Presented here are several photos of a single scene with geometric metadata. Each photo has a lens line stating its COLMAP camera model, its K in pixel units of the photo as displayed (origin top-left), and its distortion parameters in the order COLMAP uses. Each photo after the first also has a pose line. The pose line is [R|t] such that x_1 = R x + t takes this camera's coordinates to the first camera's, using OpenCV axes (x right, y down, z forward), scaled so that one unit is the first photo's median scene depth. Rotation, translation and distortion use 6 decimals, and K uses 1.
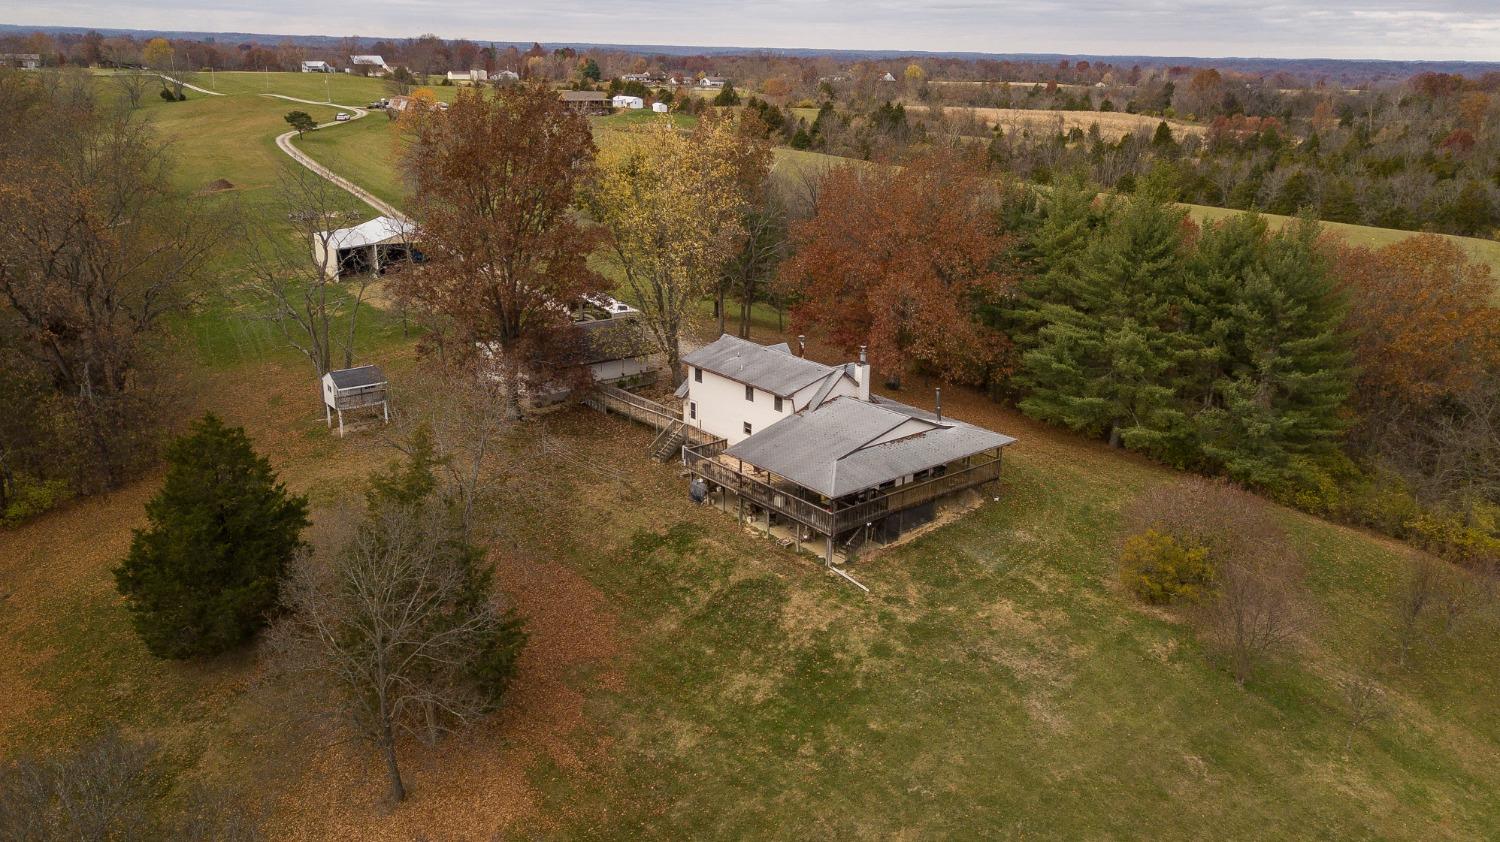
lens RADIAL K [[1156.4, 0, 762.3], [0, 1156.4, 421.4], [0, 0, 1]] dist [0.044658, -0.002487]
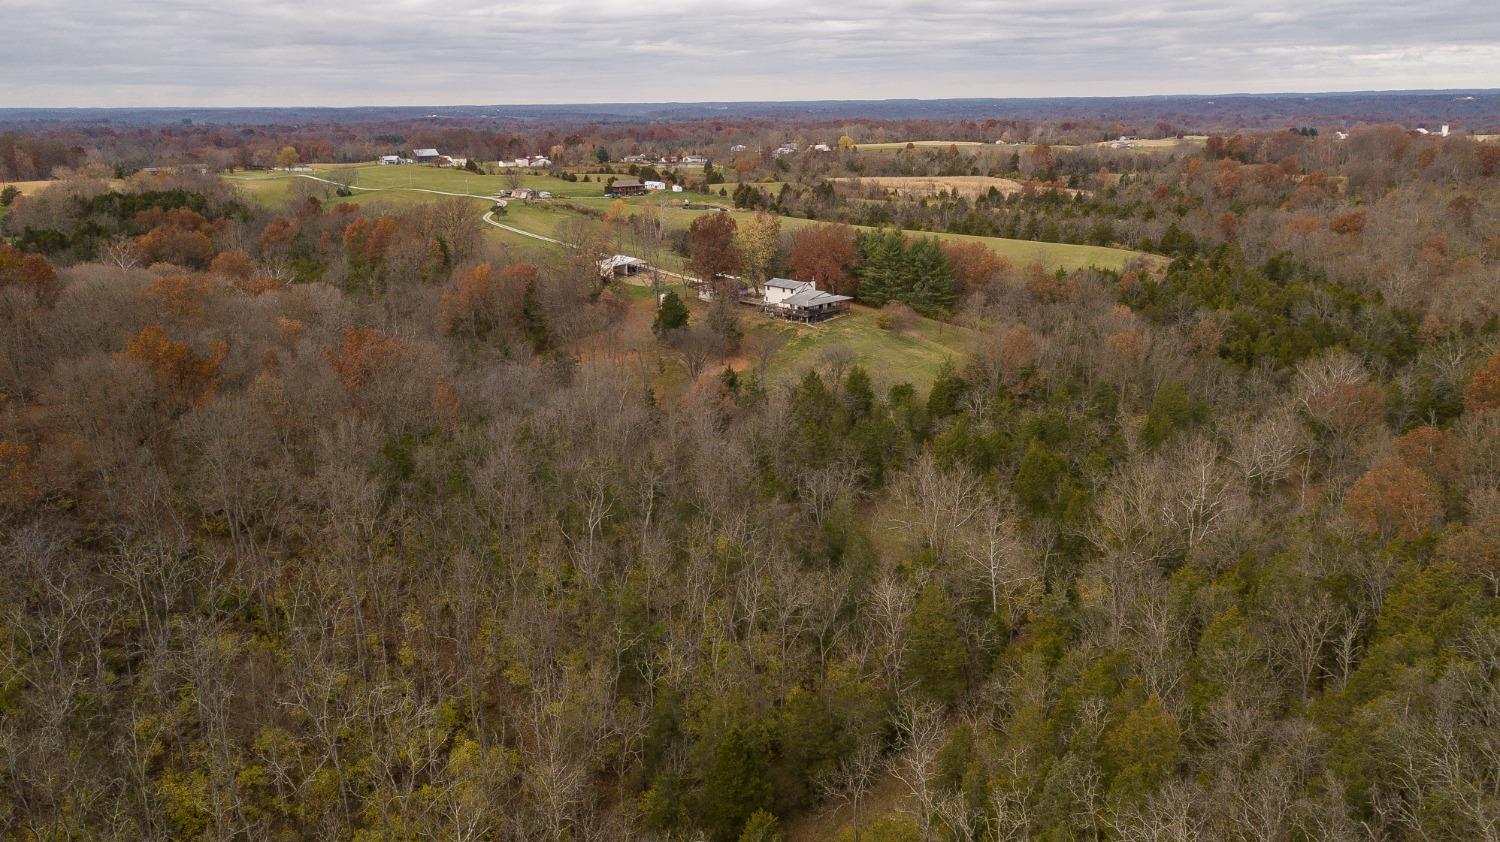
lens RADIAL K [[1148.1, 0, 759.1], [0, 1148.1, 449.0], [0, 0, 1]] dist [0.100349, -0.097313]
pose [[0.998182, -0.050360, 0.033119, -0.211380], [0.050918, 0.998571, -0.016215, 0.481456], [-0.032255, 0.017872, 0.999320, -2.405275]]
